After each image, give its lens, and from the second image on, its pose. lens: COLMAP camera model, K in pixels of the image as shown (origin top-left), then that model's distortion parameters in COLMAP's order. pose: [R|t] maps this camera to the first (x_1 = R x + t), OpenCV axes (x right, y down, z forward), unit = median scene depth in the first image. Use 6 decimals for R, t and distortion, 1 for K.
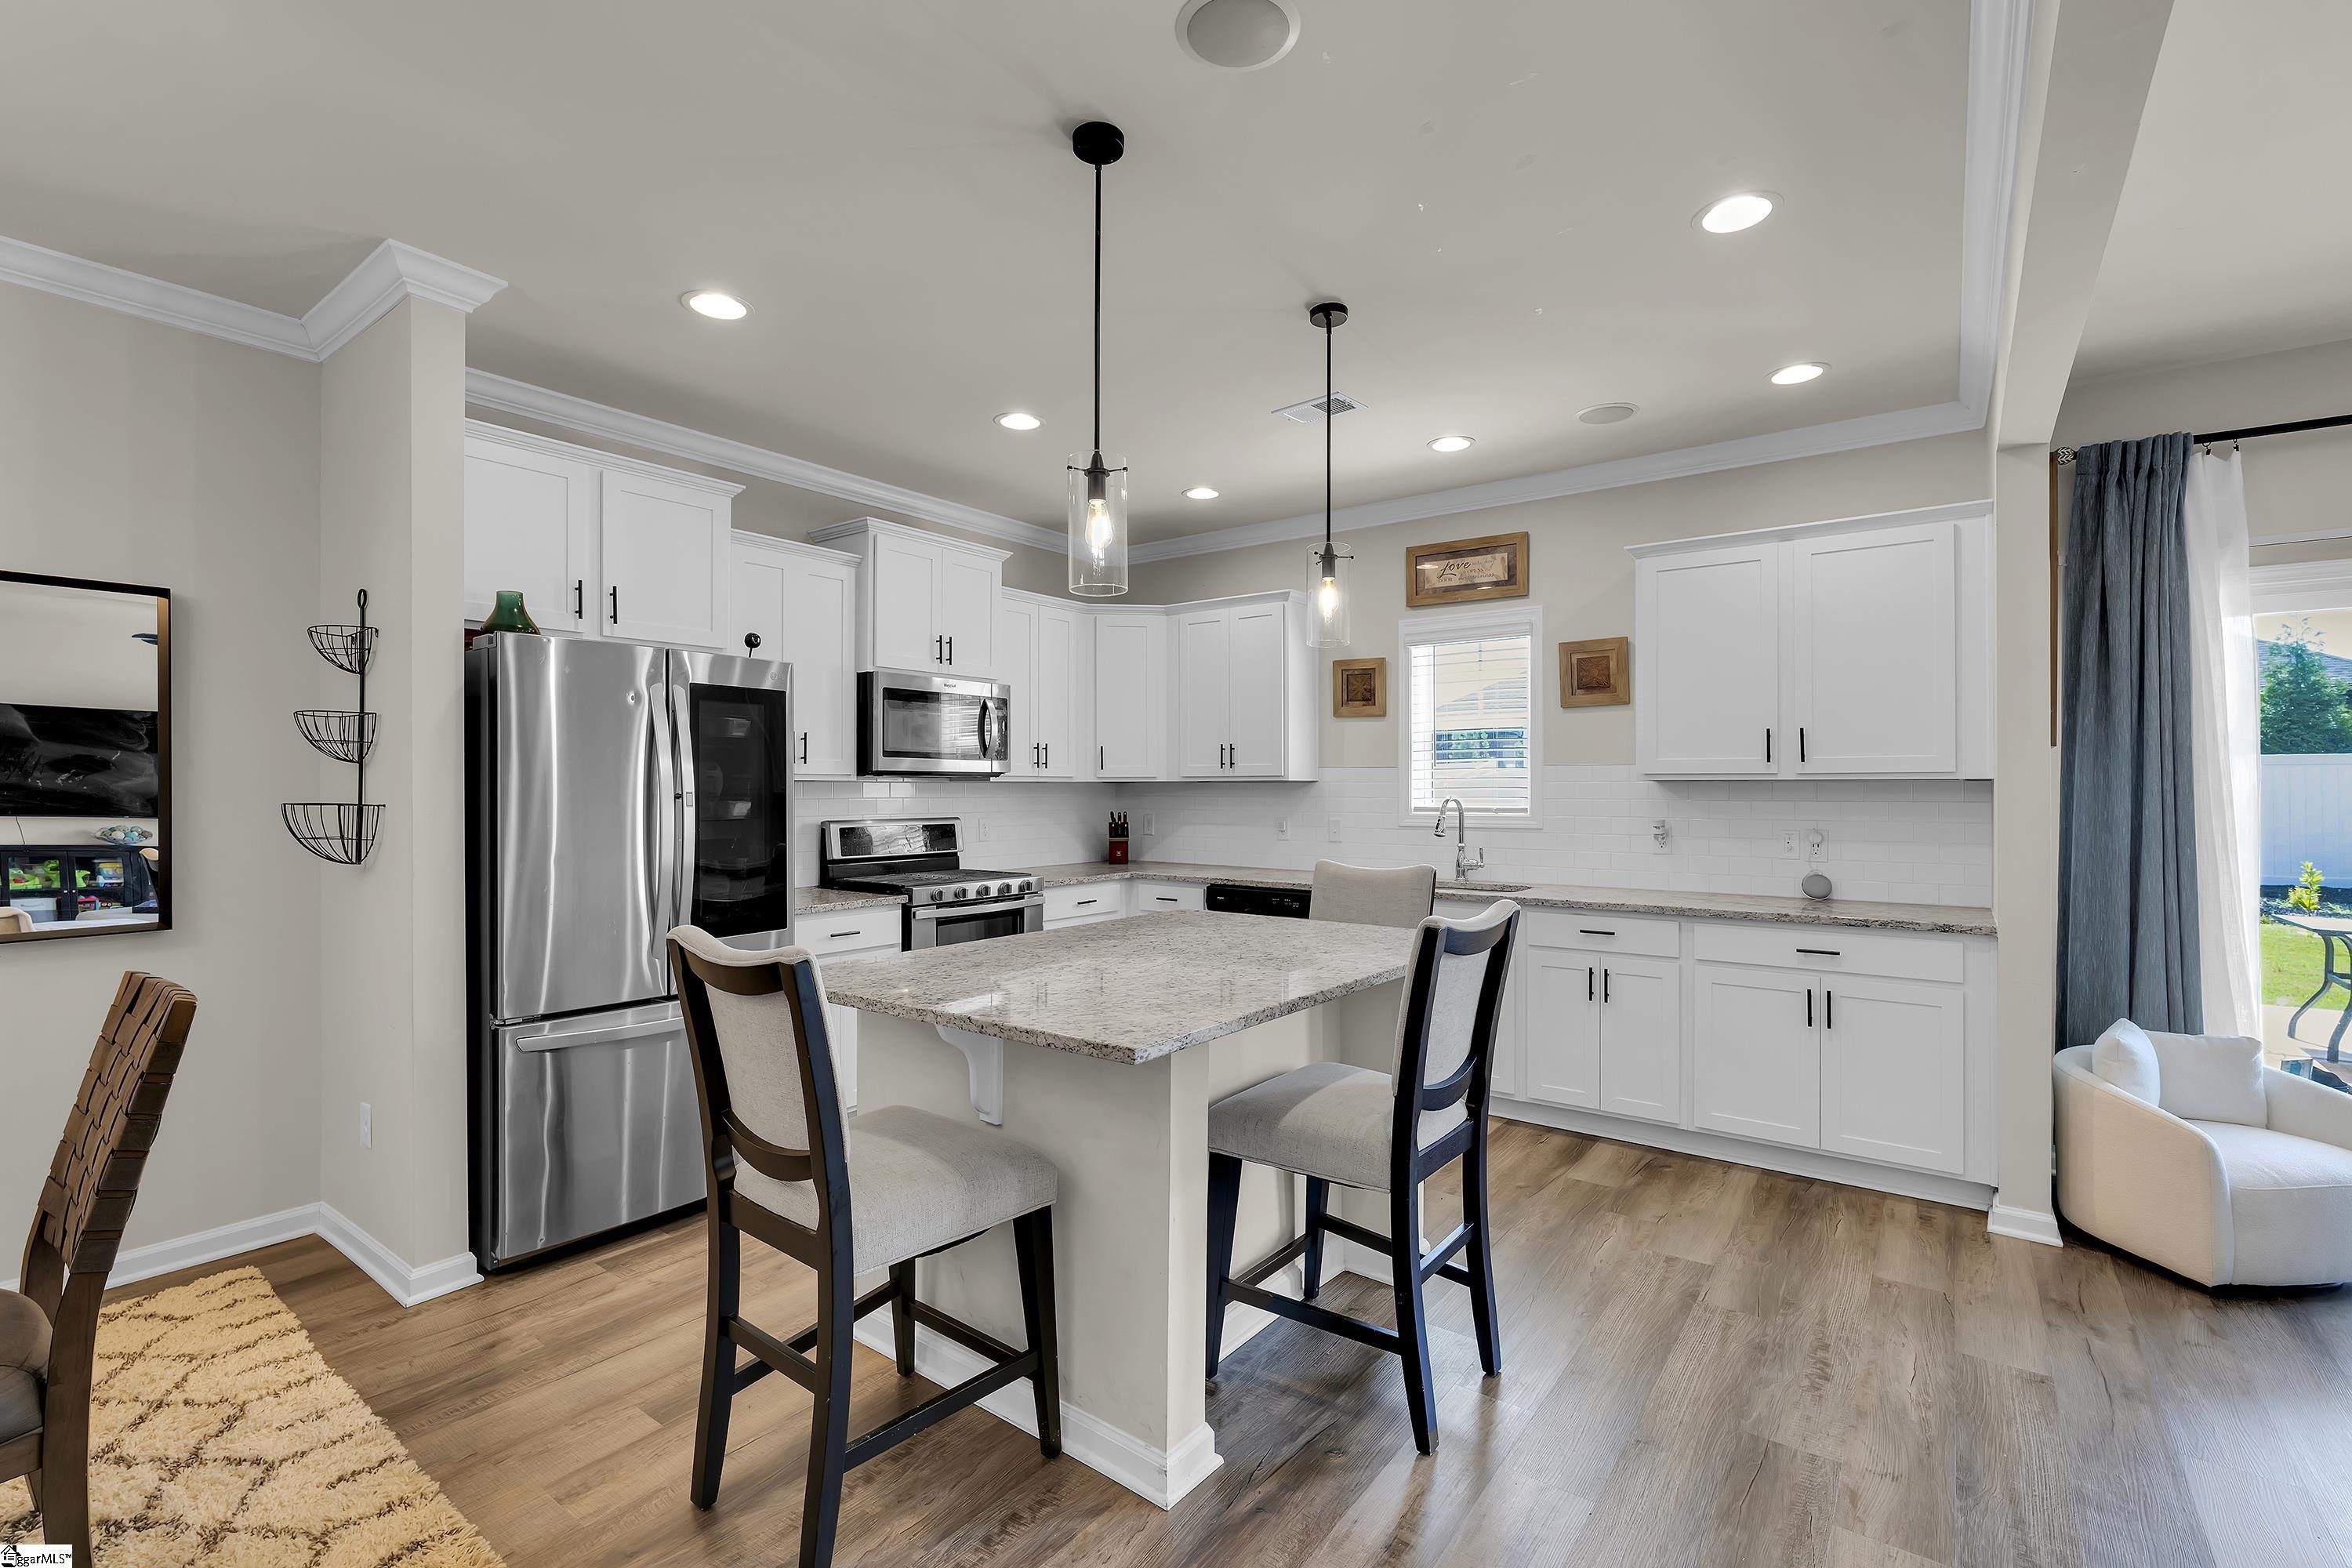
lens RADIAL K [[1013.3, 0, 1186.1], [0, 1013.3, 808.5], [0, 0, 1]] dist [-0.004399, 0.001145]
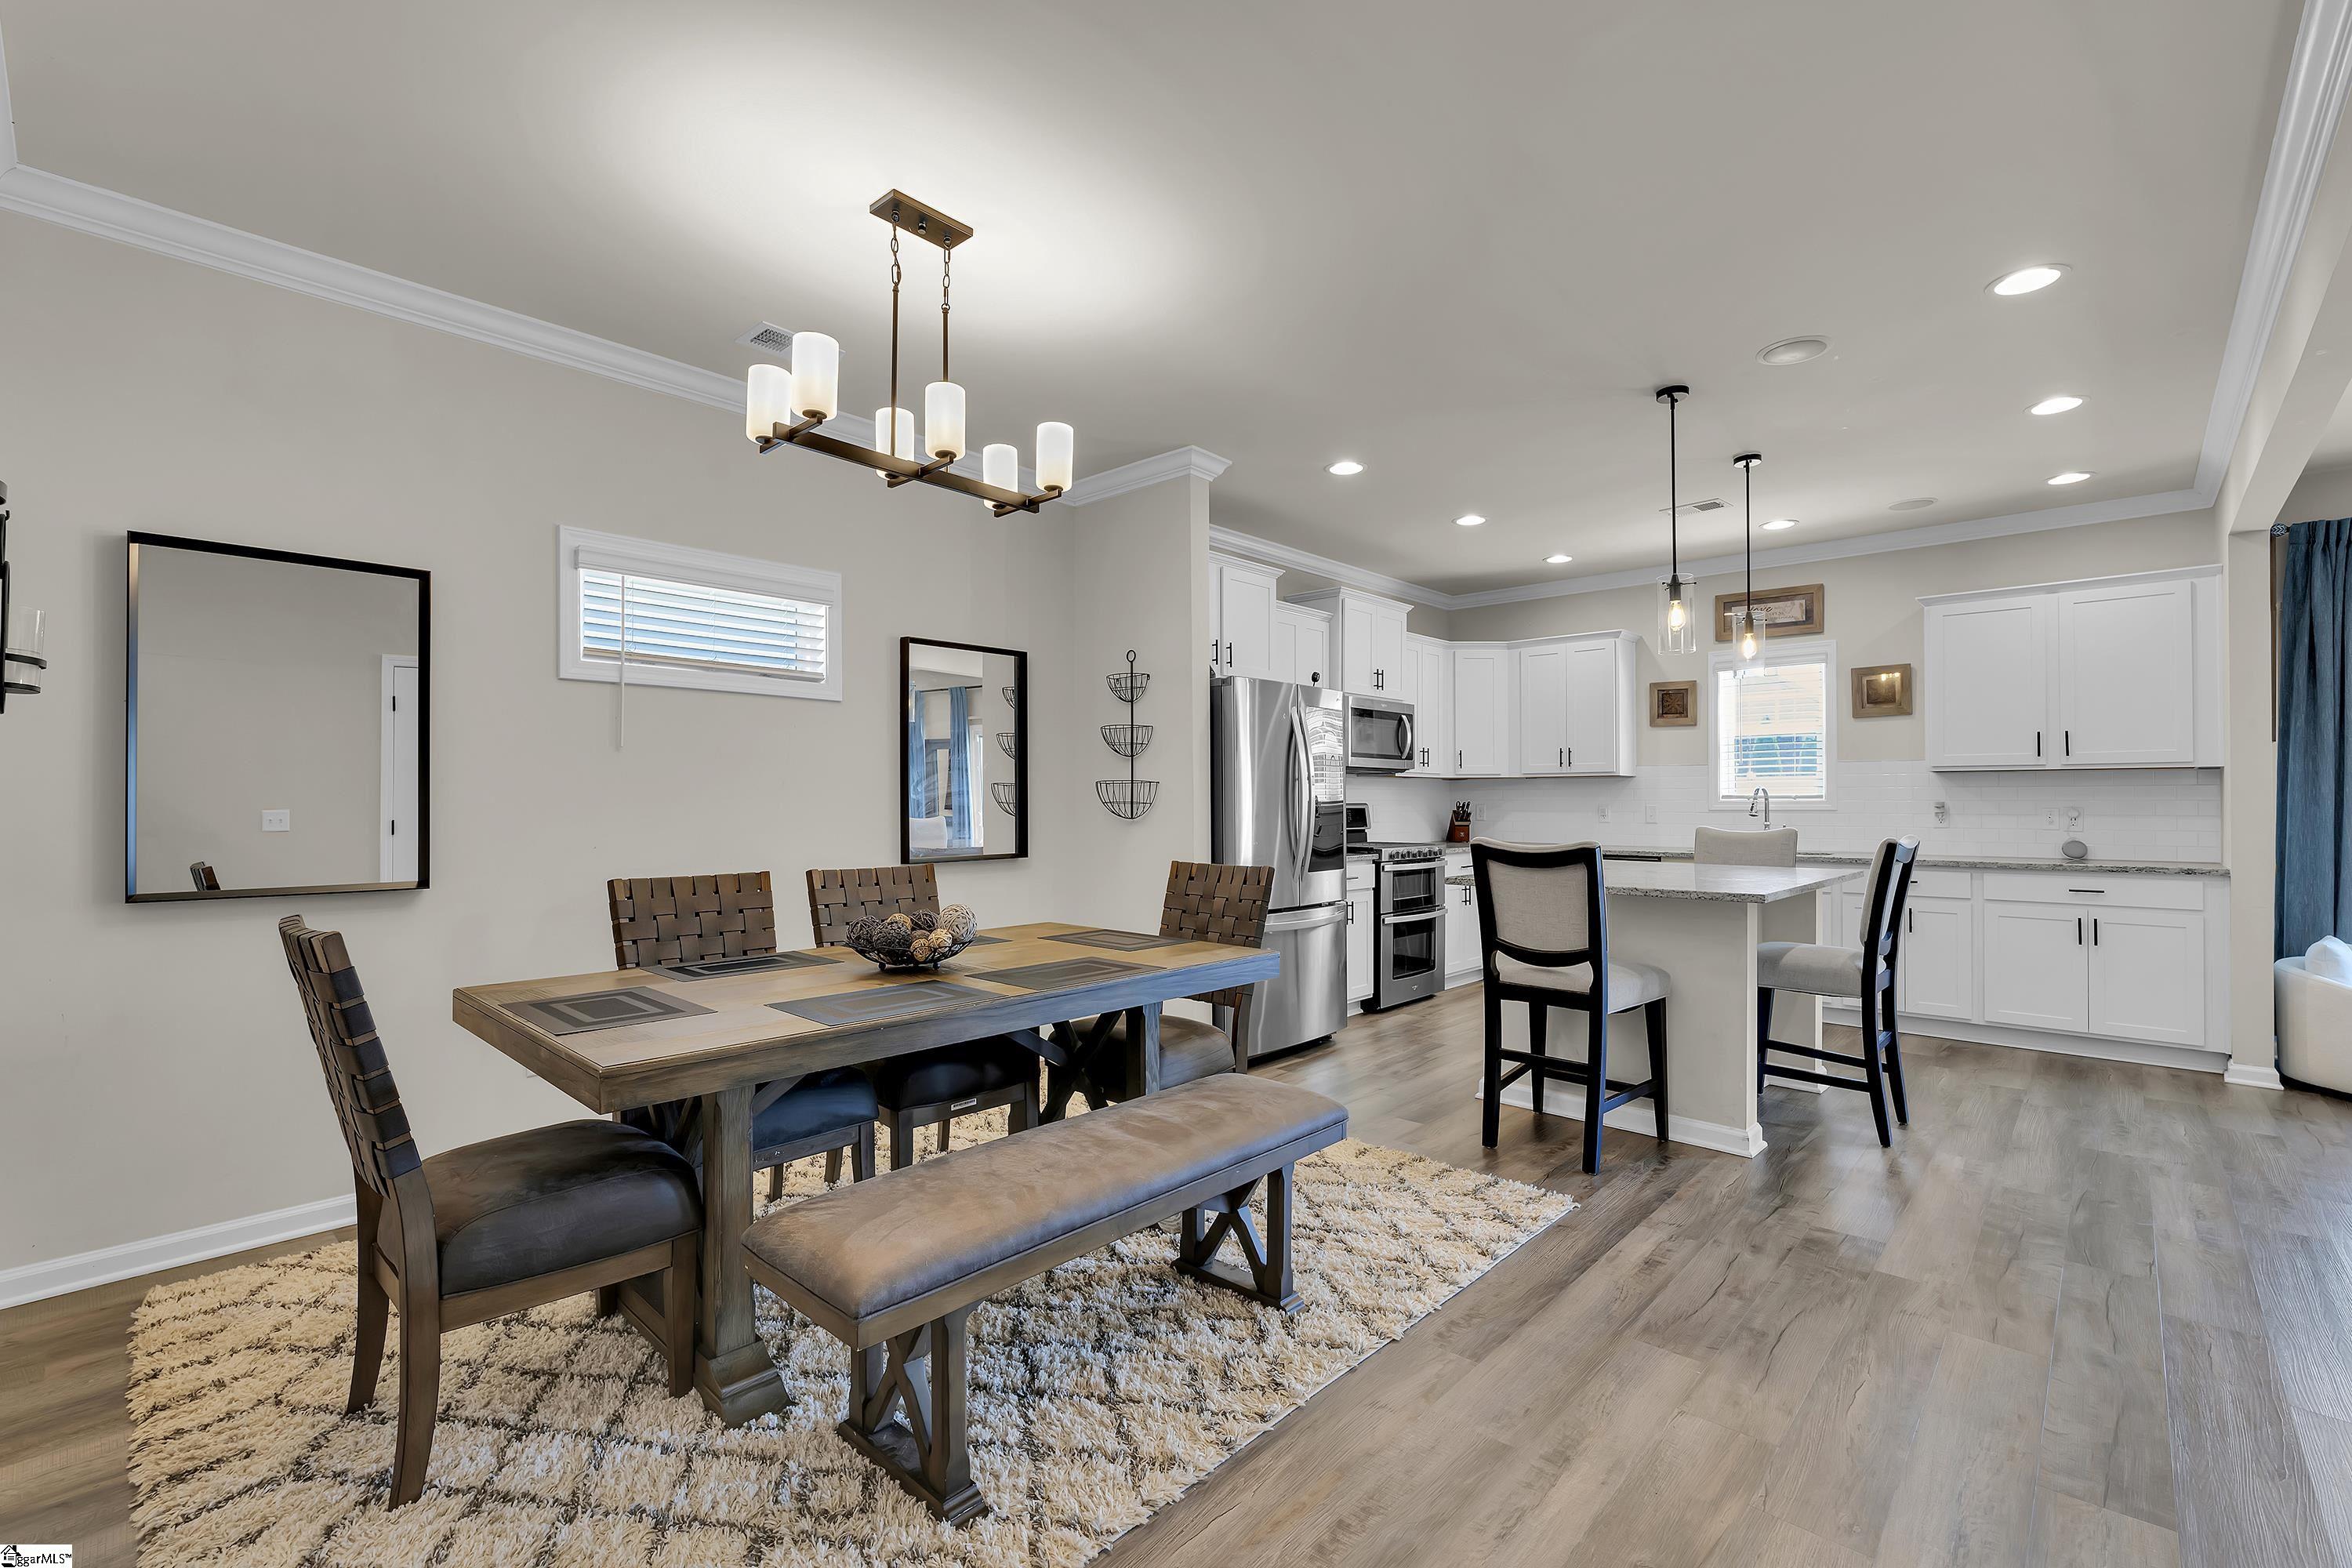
lens RADIAL K [[1013.3, 0, 1182.5], [0, 1013.3, 816.1], [0, 0, 1]] dist [-0.004399, 0.001145]
pose [[0.994909, 0.001279, -0.100773, -0.479506], [-0.002016, 0.999972, -0.007211, 0.051747], [0.100761, 0.007378, 0.994883, -0.517036]]
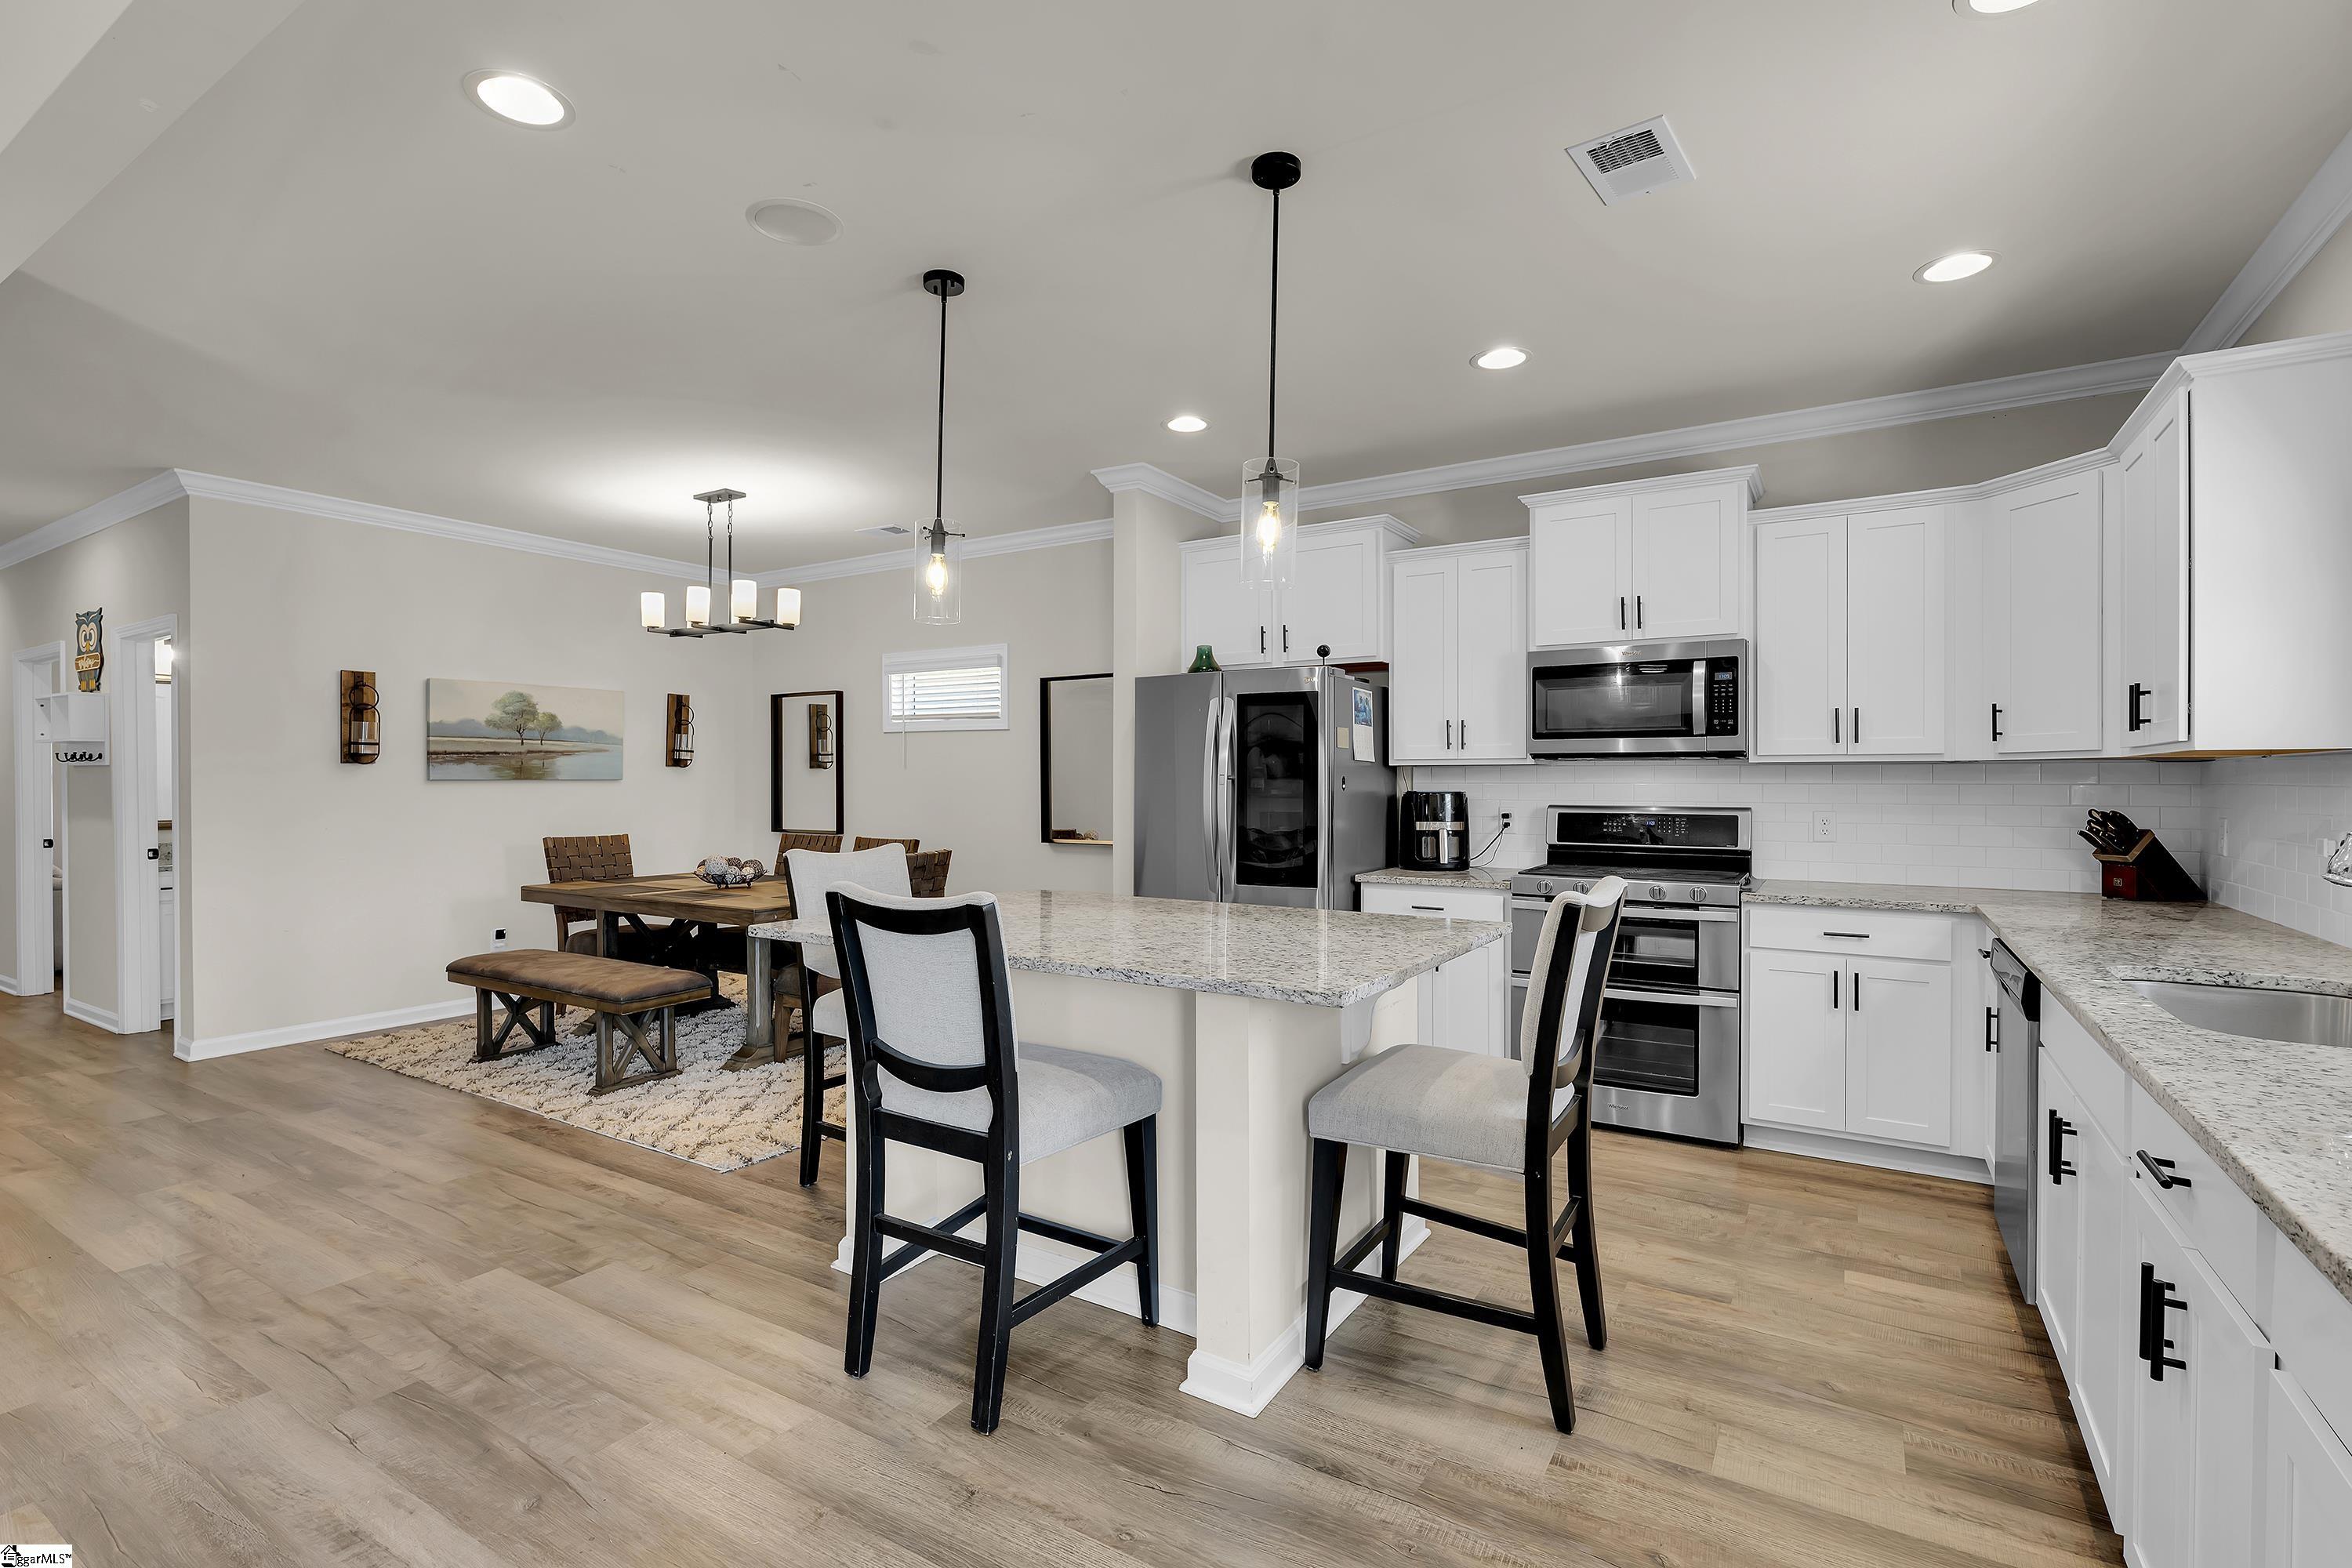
lens RADIAL K [[1034.3, 0, 1236.9], [0, 1034.3, 796.0], [0, 0, 1]] dist [-0.008882, -0.001838]
pose [[0.142961, 0.016452, -0.989592, 0.881967], [-0.019740, 0.999710, 0.013768, -0.006362], [0.989531, 0.017567, 0.143245, 0.790711]]
